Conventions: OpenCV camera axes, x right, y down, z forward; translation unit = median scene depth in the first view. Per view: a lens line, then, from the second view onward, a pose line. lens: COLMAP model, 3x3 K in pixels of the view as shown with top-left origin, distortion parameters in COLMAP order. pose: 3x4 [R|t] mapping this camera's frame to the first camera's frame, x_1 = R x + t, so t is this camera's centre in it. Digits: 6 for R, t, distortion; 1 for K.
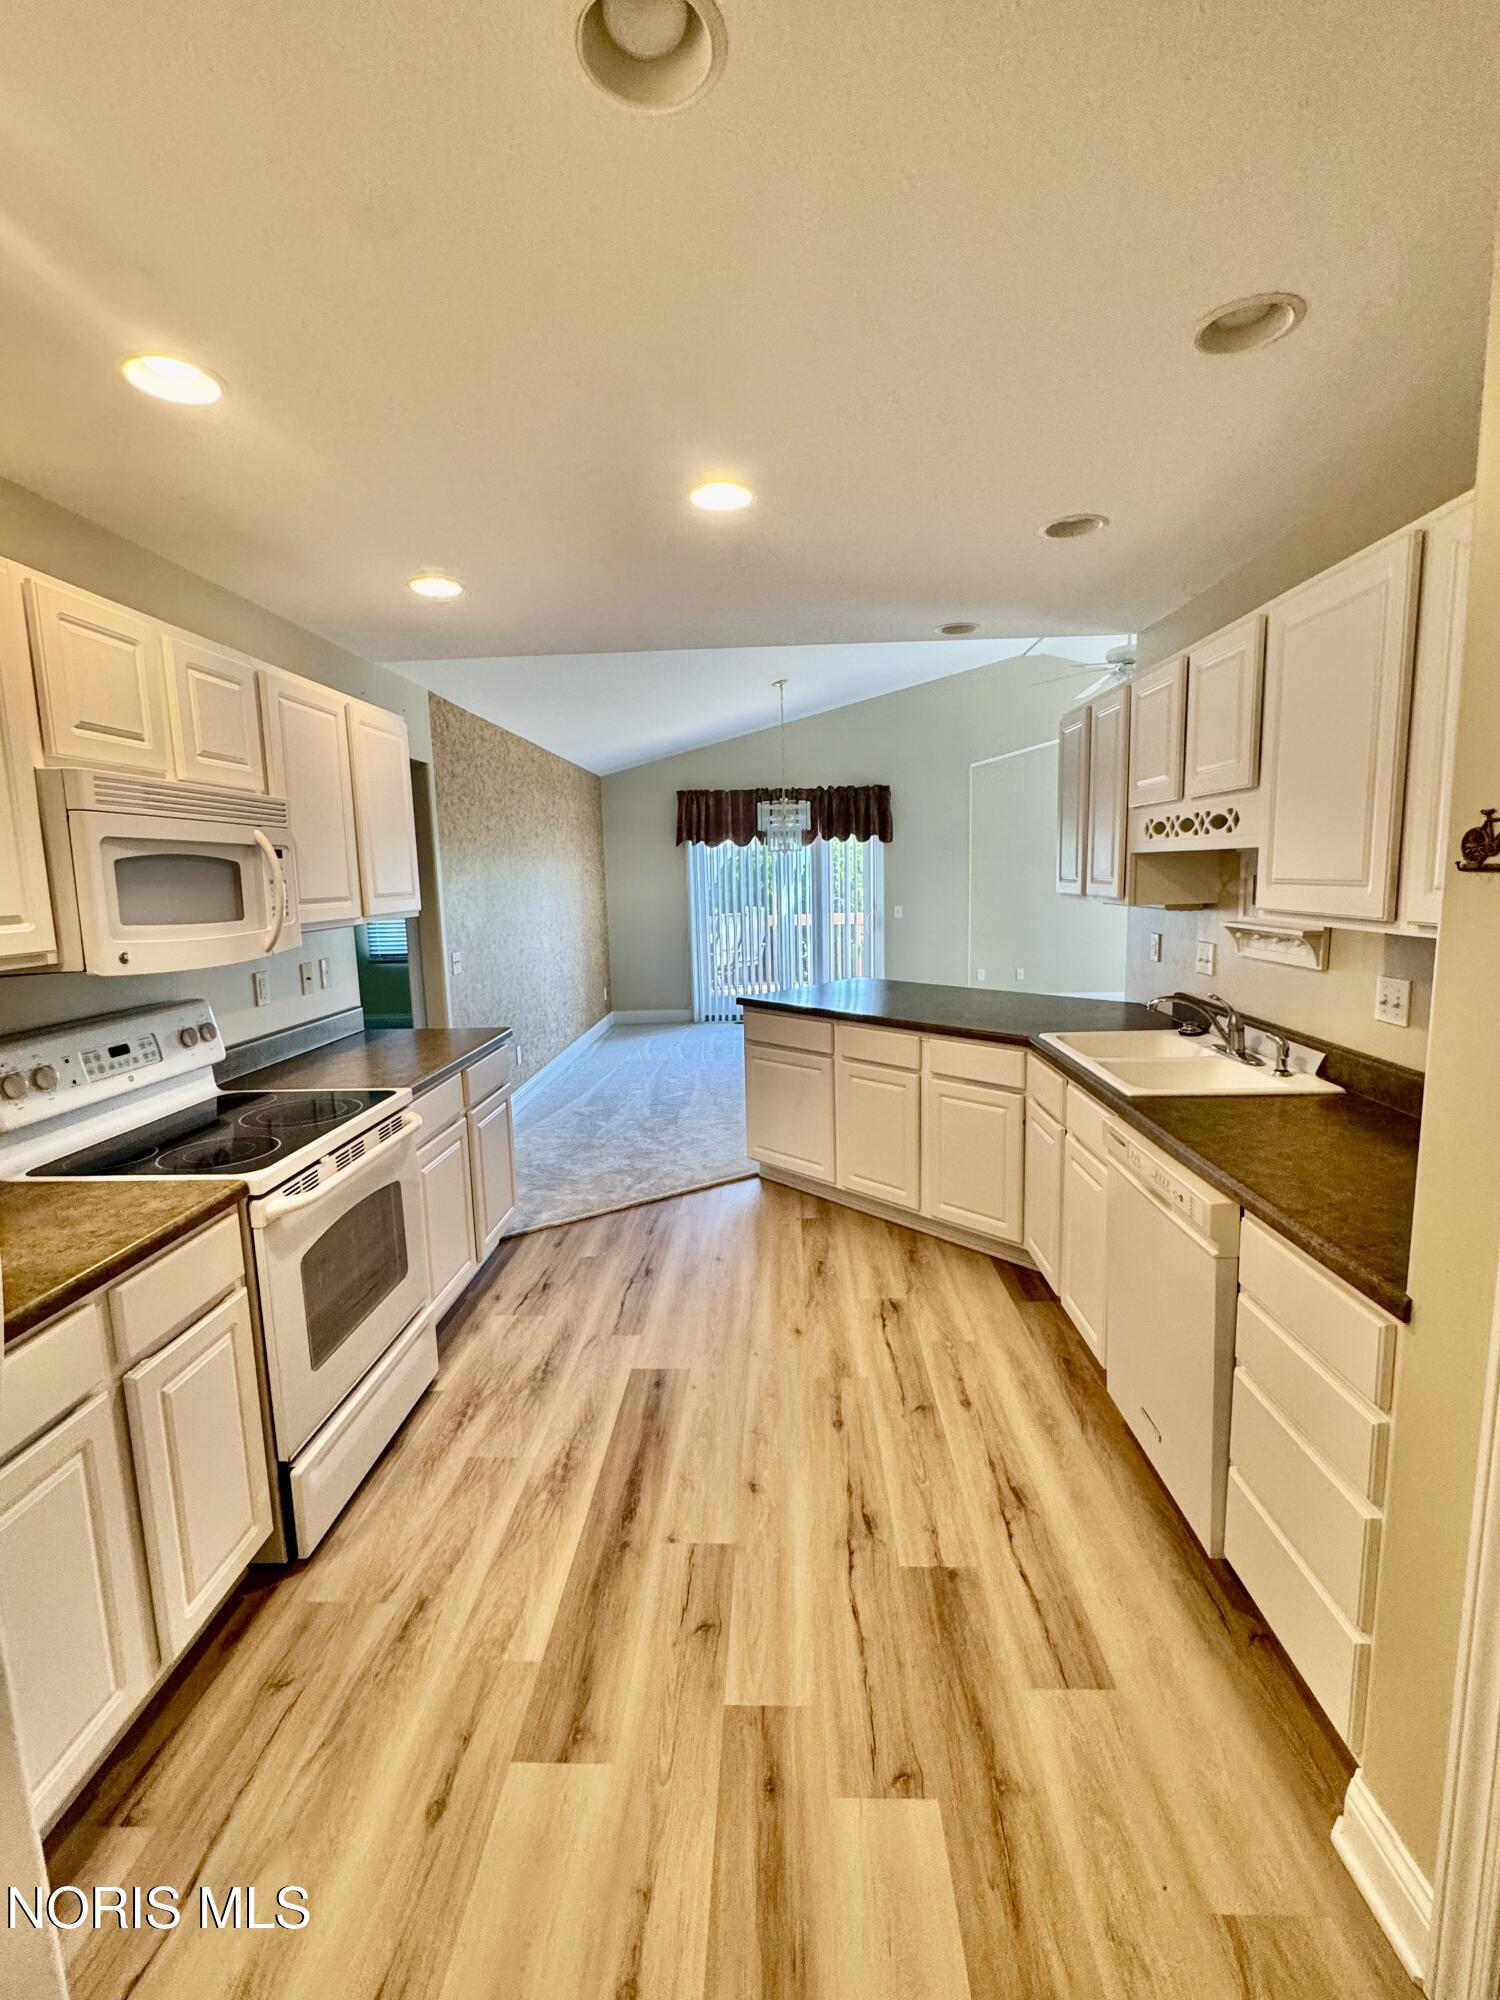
lens RADIAL K [[881.2, 0, 750.0], [0, 881.2, 1000.0], [0, 0, 1]] dist [0.001184, -0.001053]
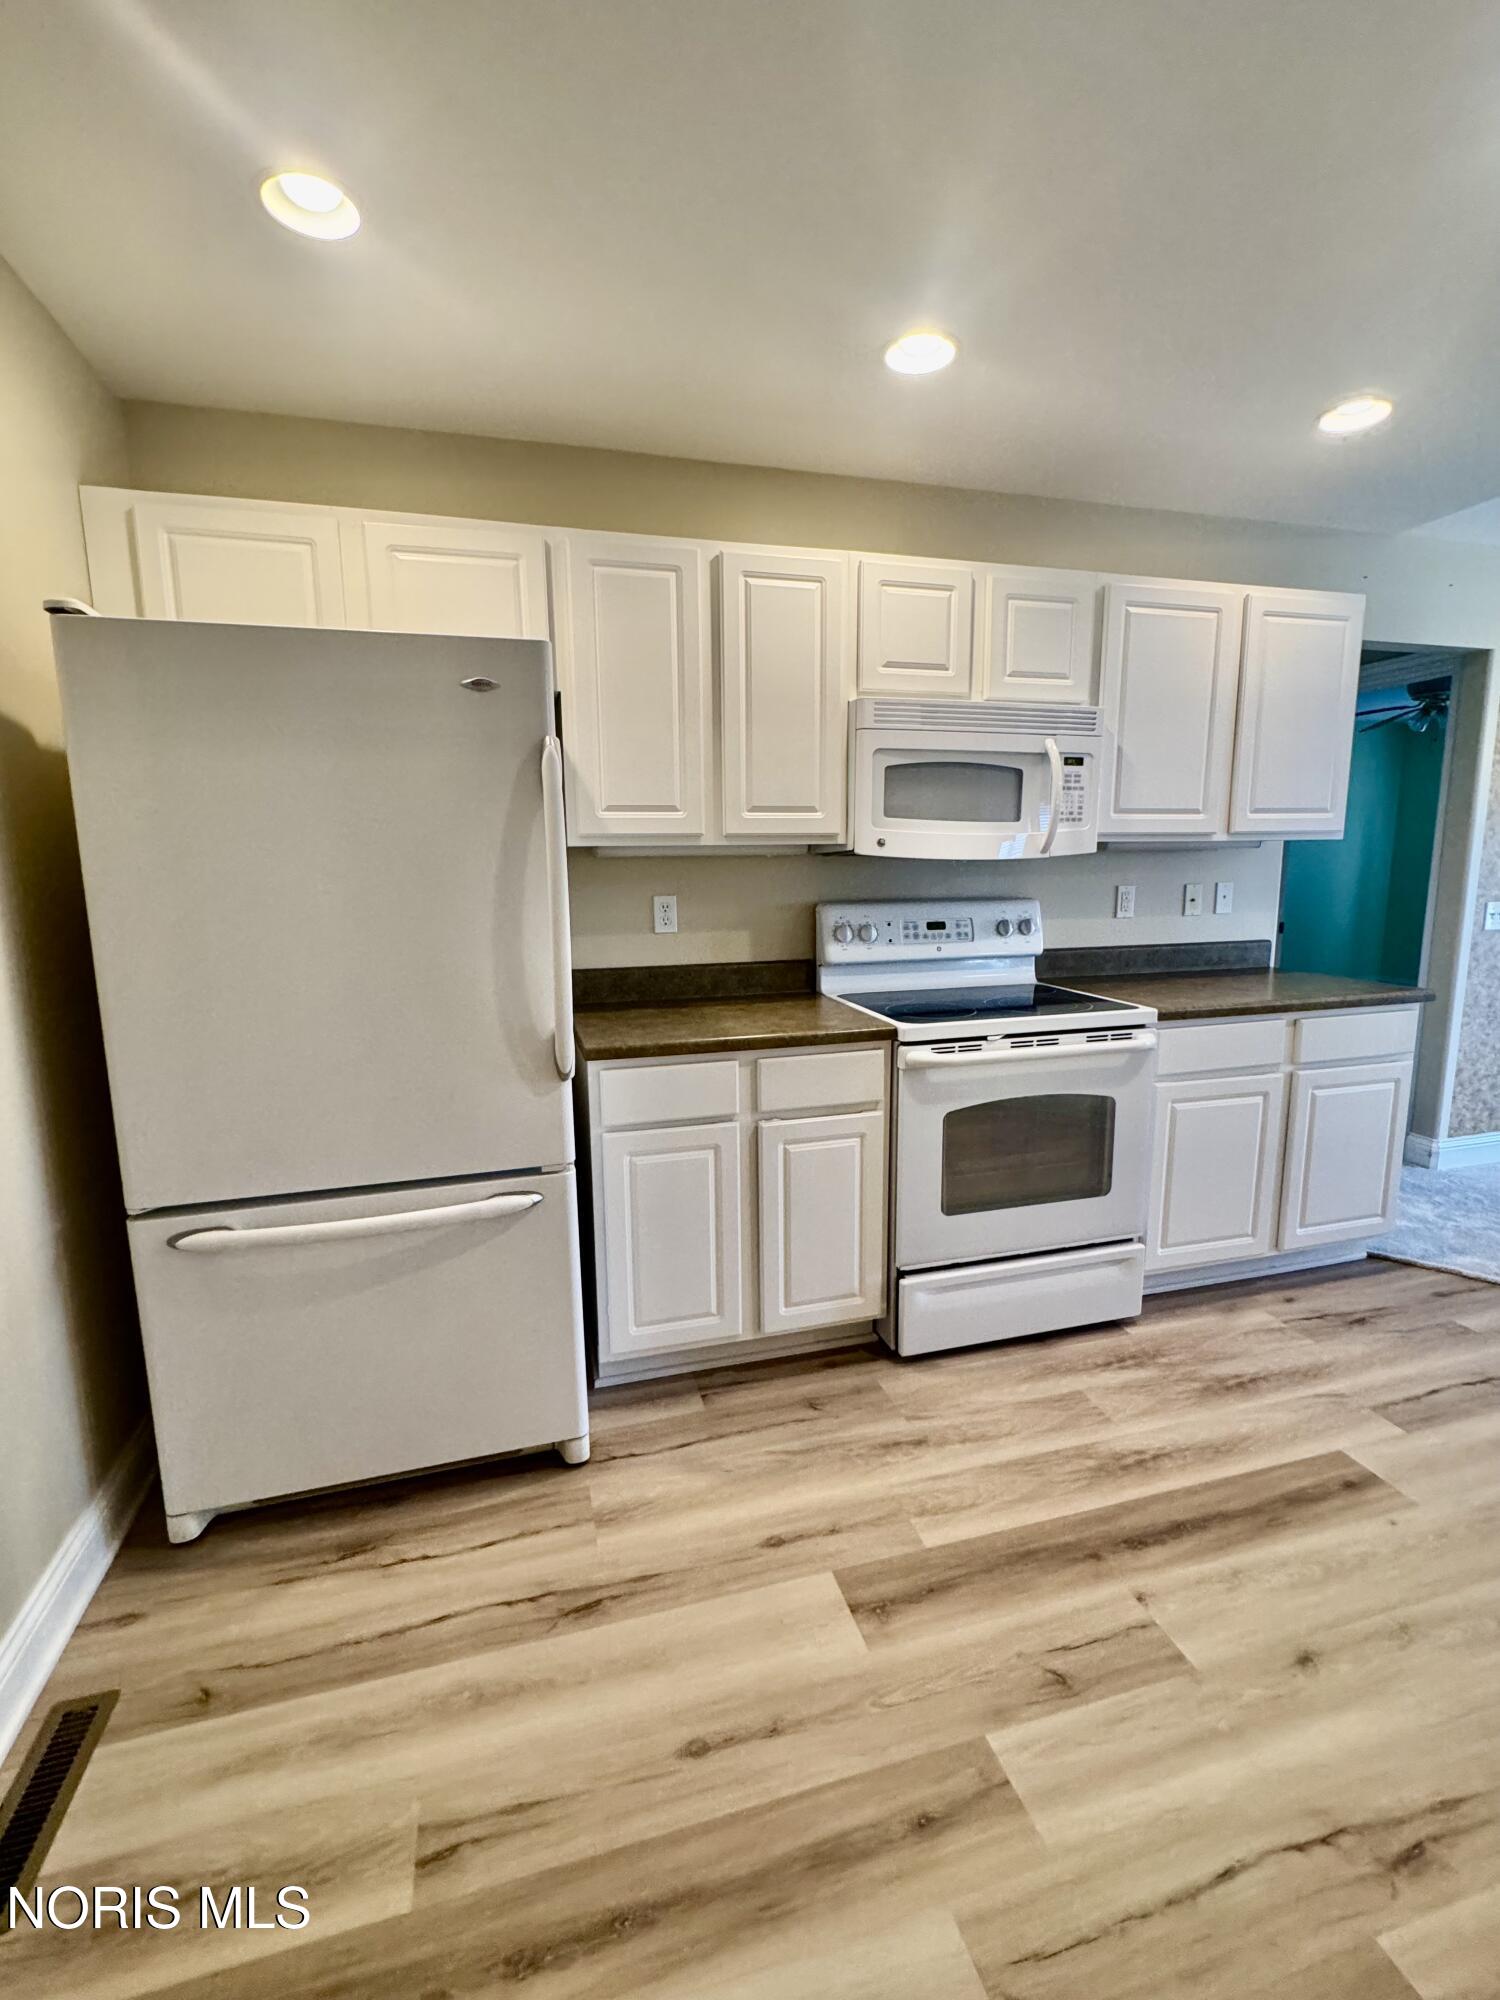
lens RADIAL K [[881.2, 0, 750.0], [0, 881.2, 1000.0], [0, 0, 1]] dist [0.001184, -0.001053]
pose [[0.310486, 0.174476, -0.934429, 0.439309], [-0.134232, 0.981208, 0.138608, 0.023810], [0.941053, 0.082394, 0.328071, 0.360787]]
